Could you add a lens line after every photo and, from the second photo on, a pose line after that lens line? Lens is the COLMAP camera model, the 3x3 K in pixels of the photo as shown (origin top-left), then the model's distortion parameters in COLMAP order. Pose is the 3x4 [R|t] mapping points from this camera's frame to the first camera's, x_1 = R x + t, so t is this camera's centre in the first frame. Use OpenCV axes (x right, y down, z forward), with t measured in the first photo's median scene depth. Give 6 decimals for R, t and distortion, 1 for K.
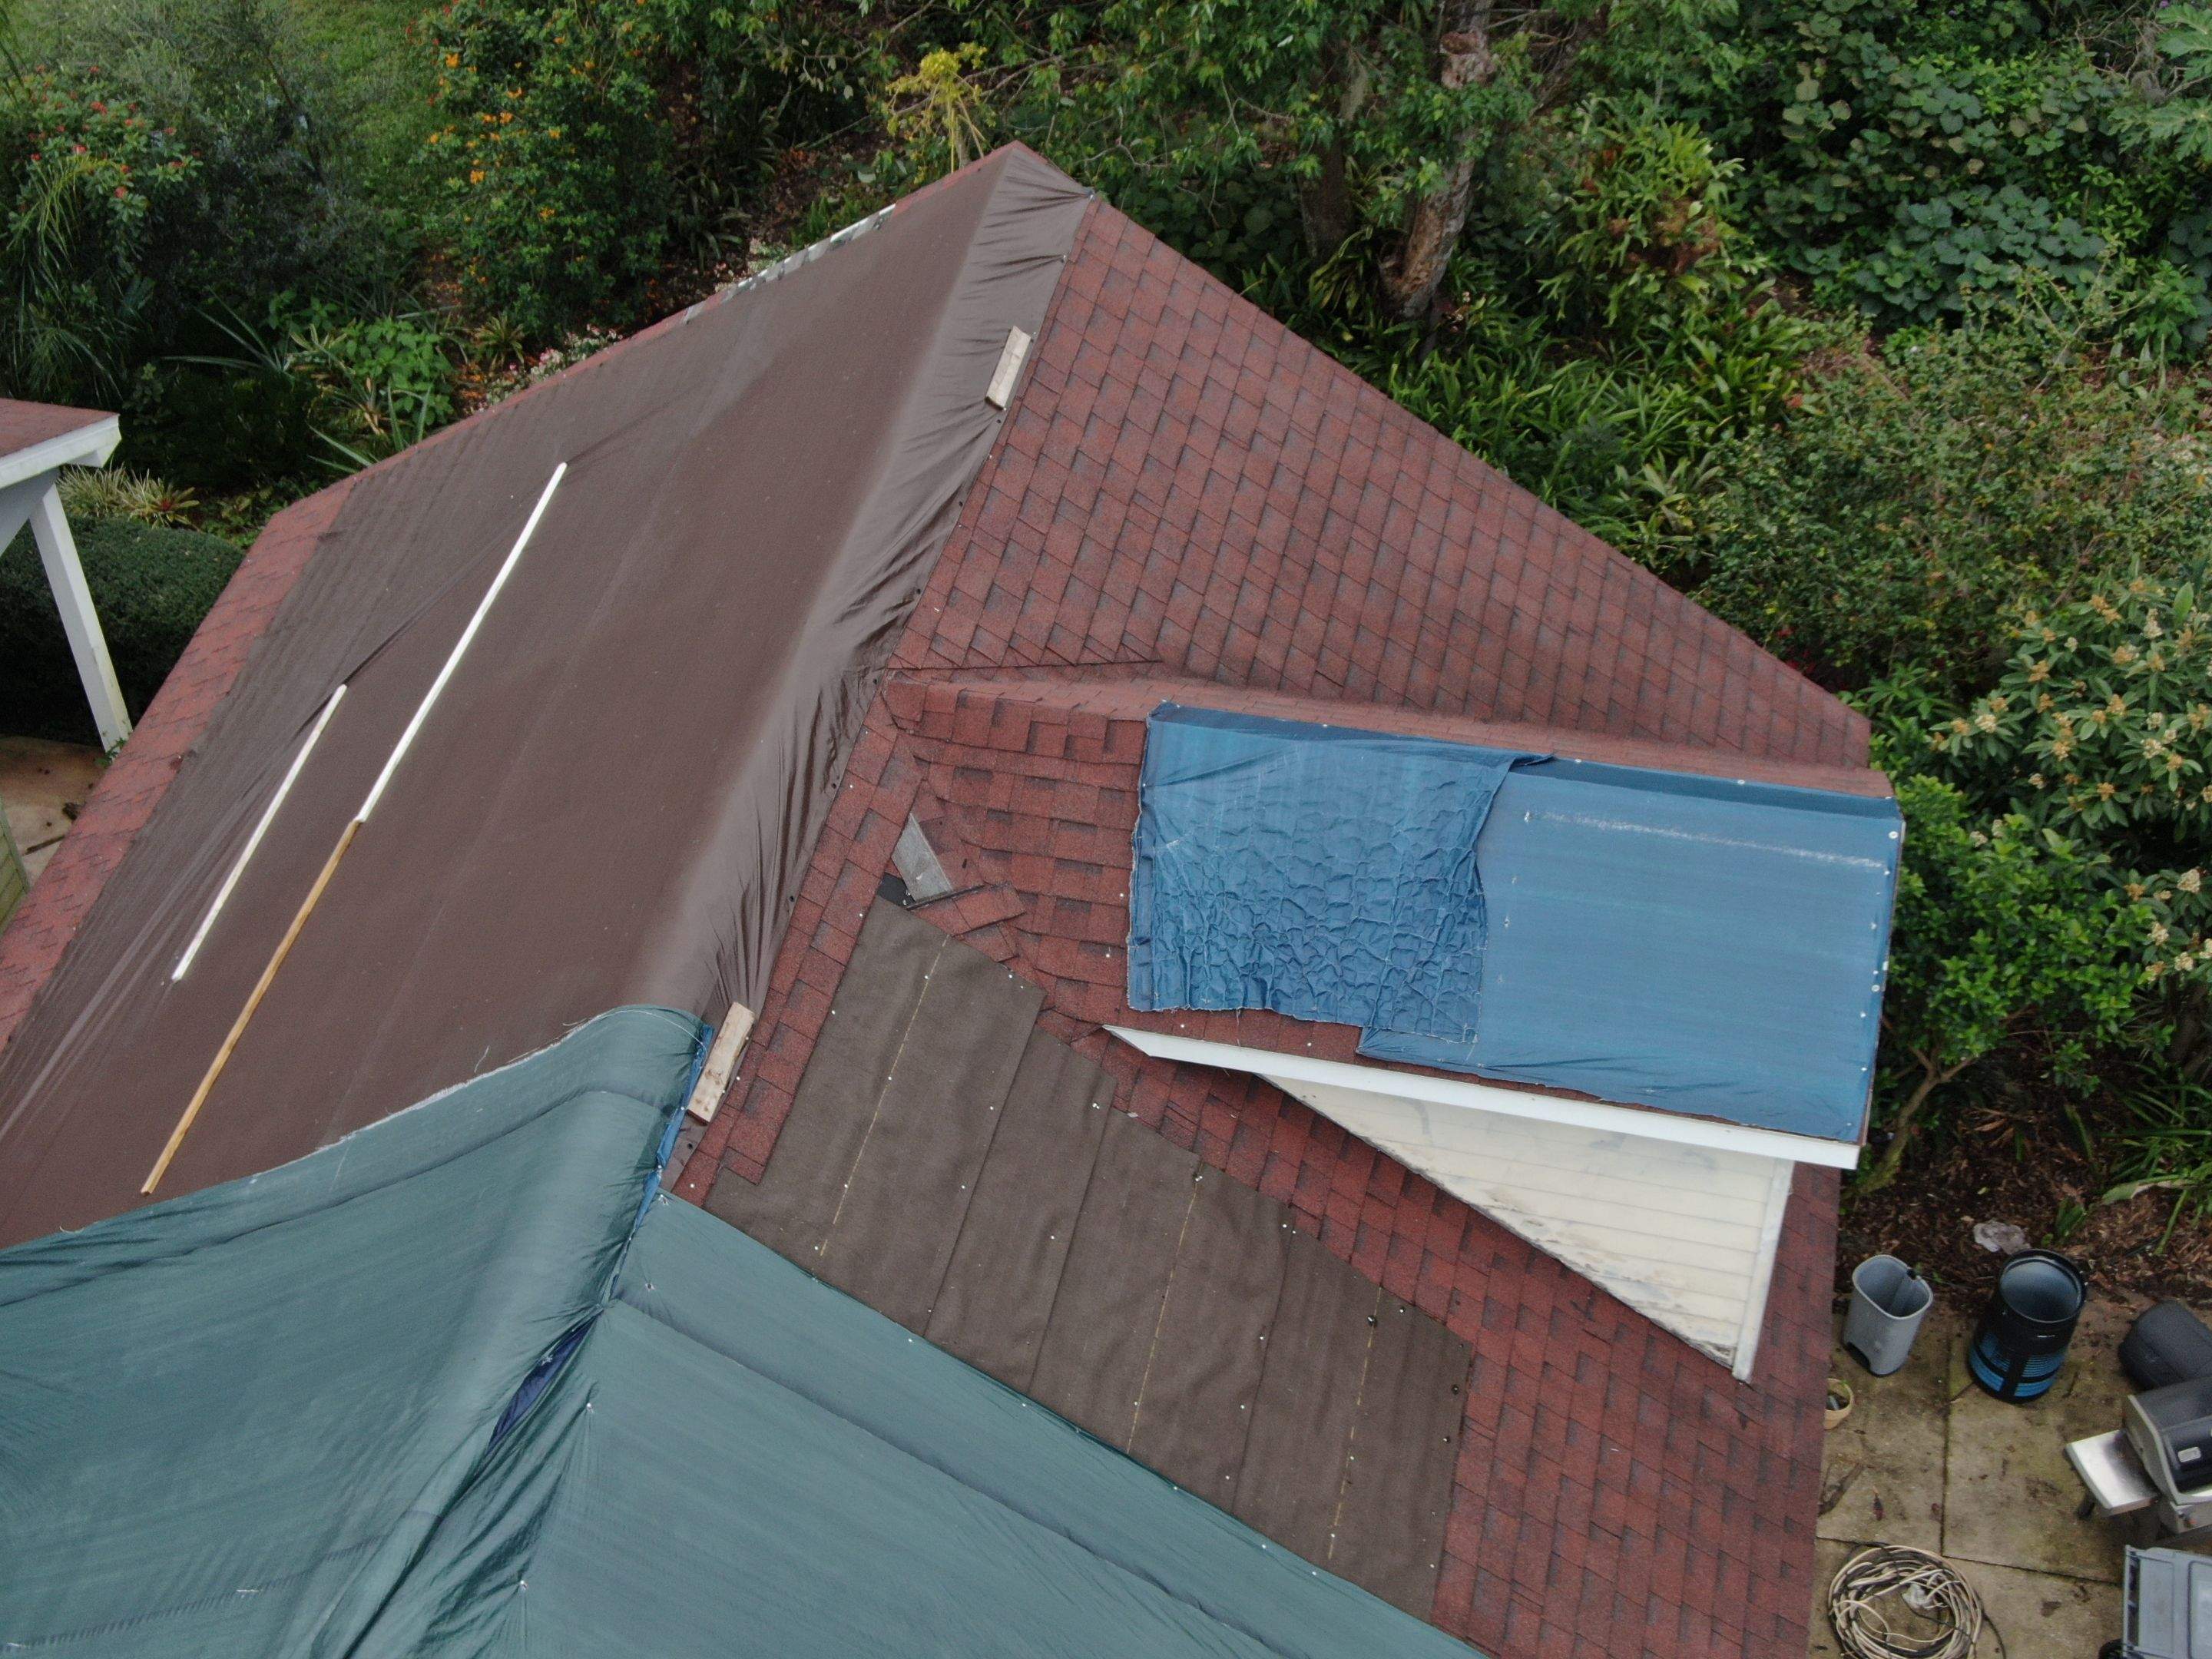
lens RADIAL K [[3128.1, 0, 1122.4], [0, 3128.1, 827.1], [0, 0, 1]] dist [0.344305, -1.812606]
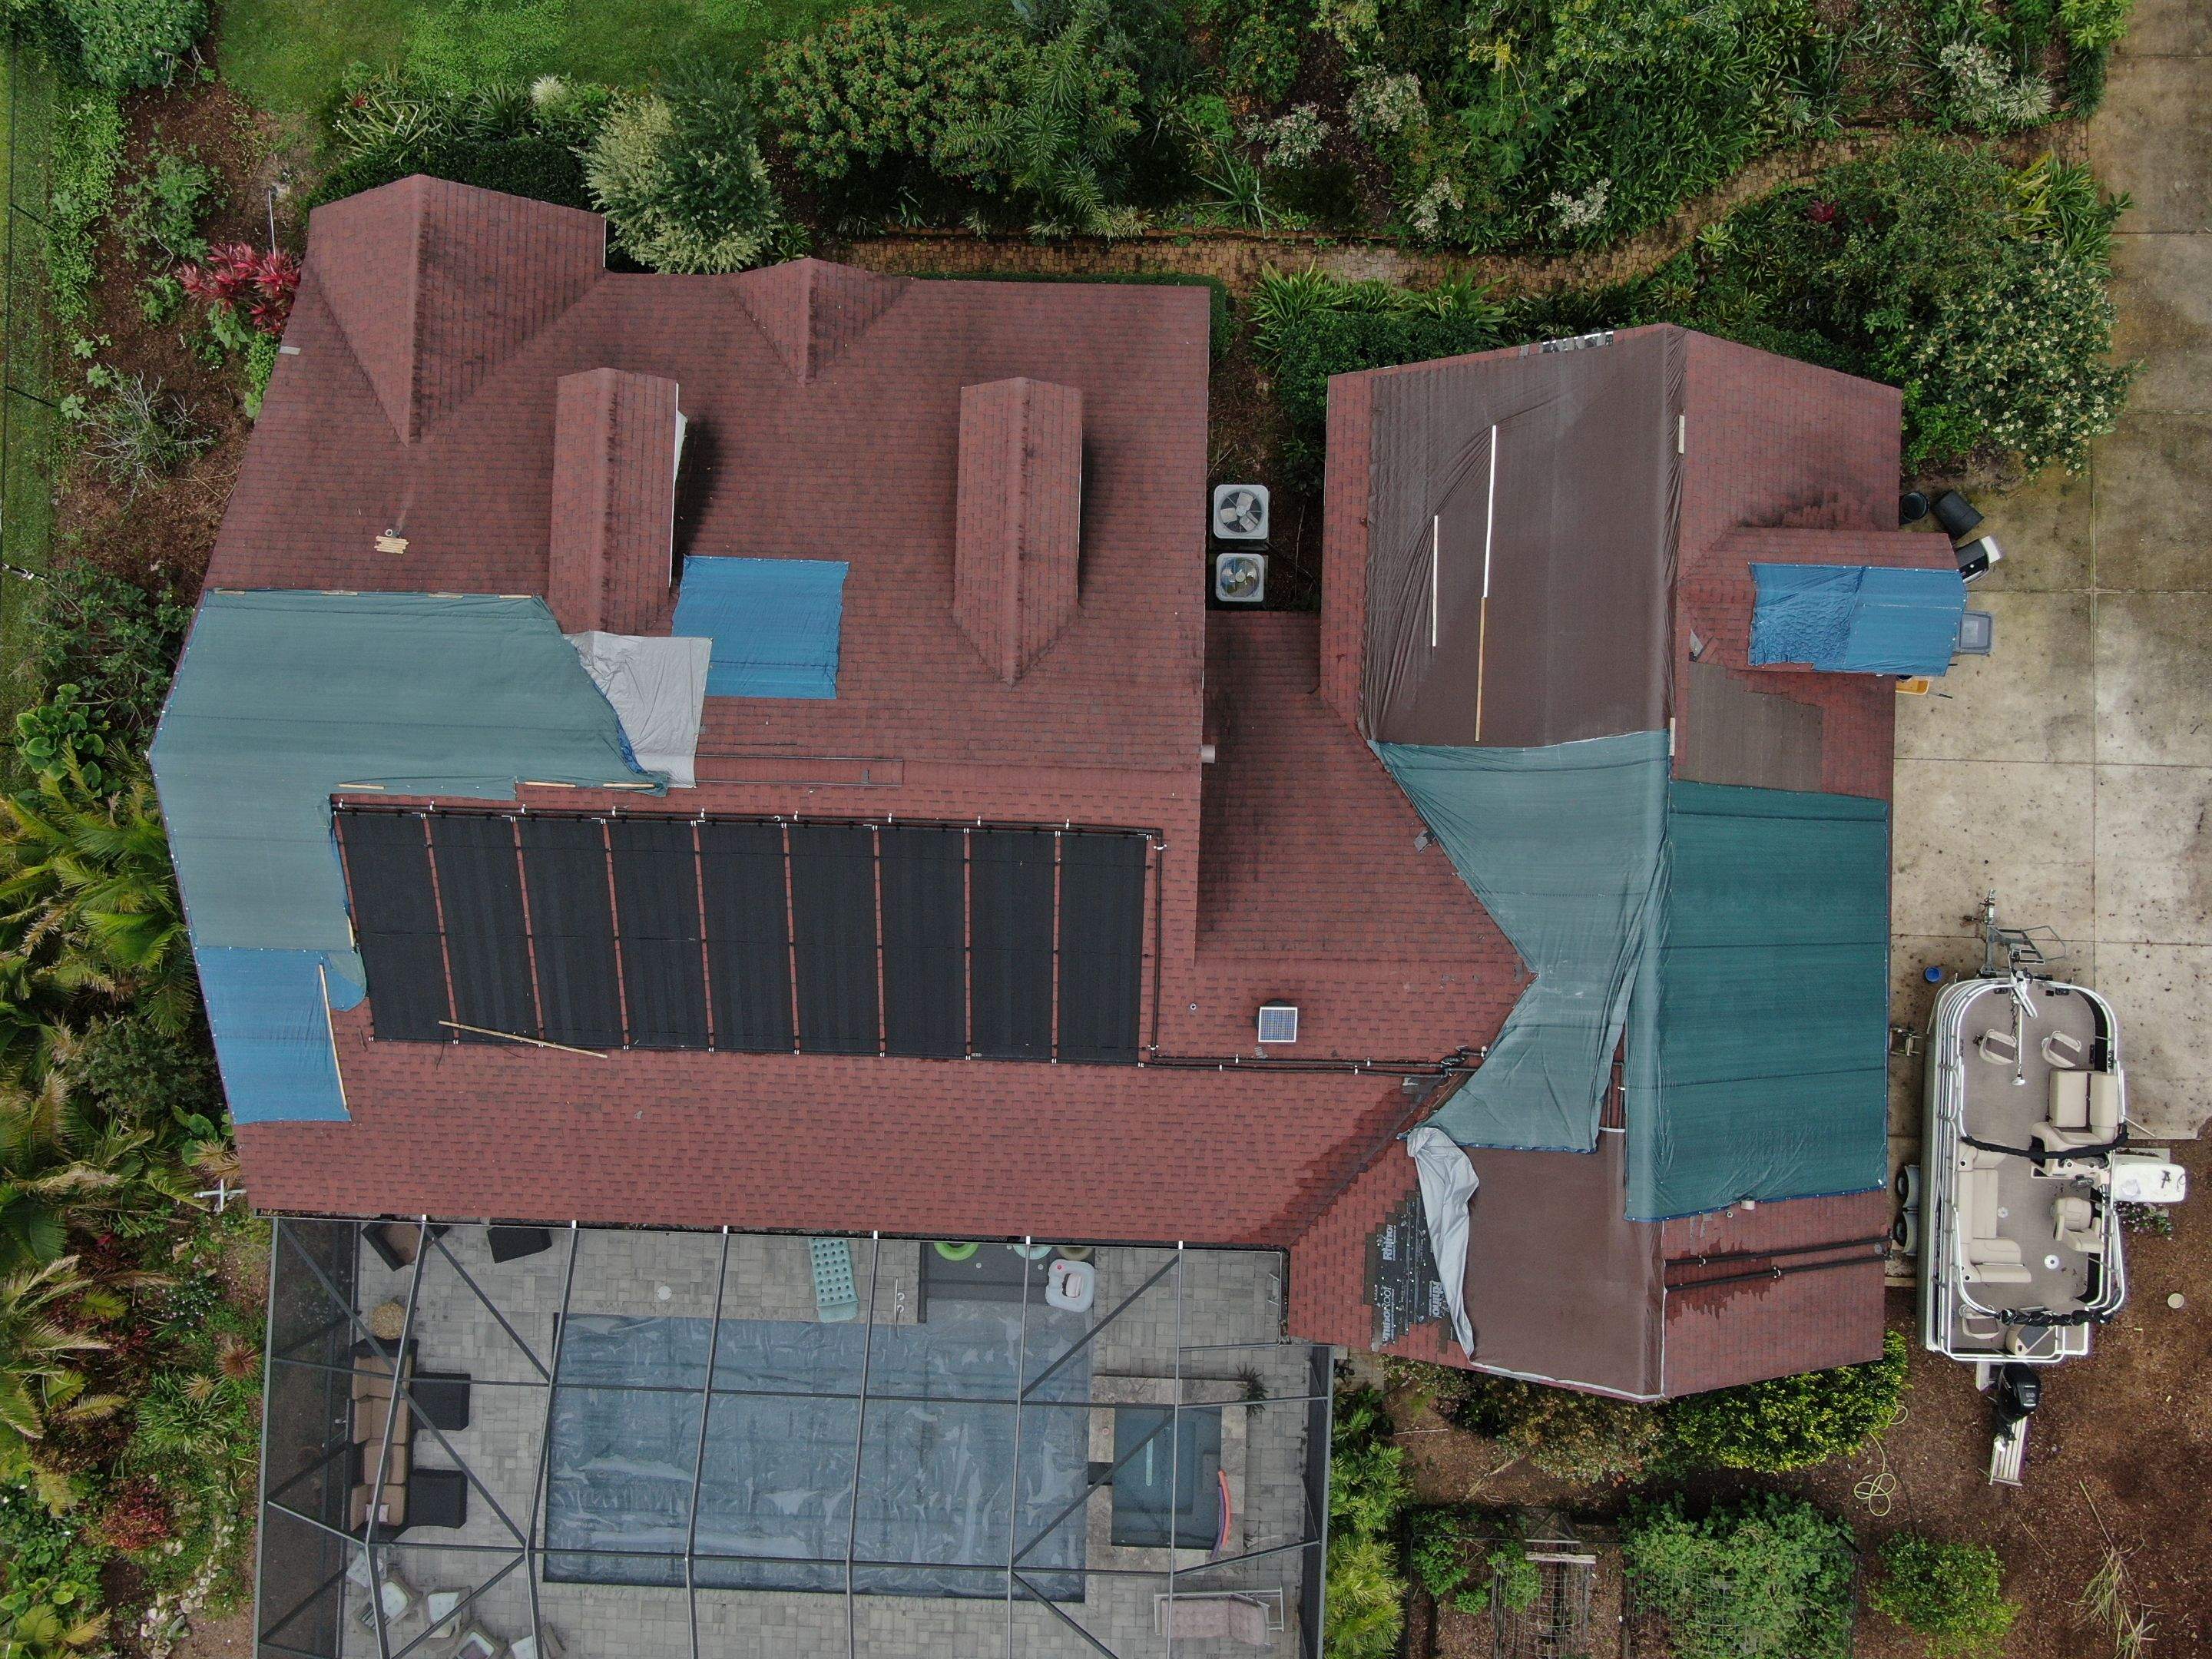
lens RADIAL K [[1853.7, 0, 1106.0], [0, 1853.7, 829.5], [0, 0, 1]] dist [-0.010526, 0.005259]
pose [[0.982837, -0.184460, 0.002342, -0.758486], [0.131954, 0.711833, 0.689842, -1.365675], [-0.128915, -0.677693, 0.723956, -0.581410]]
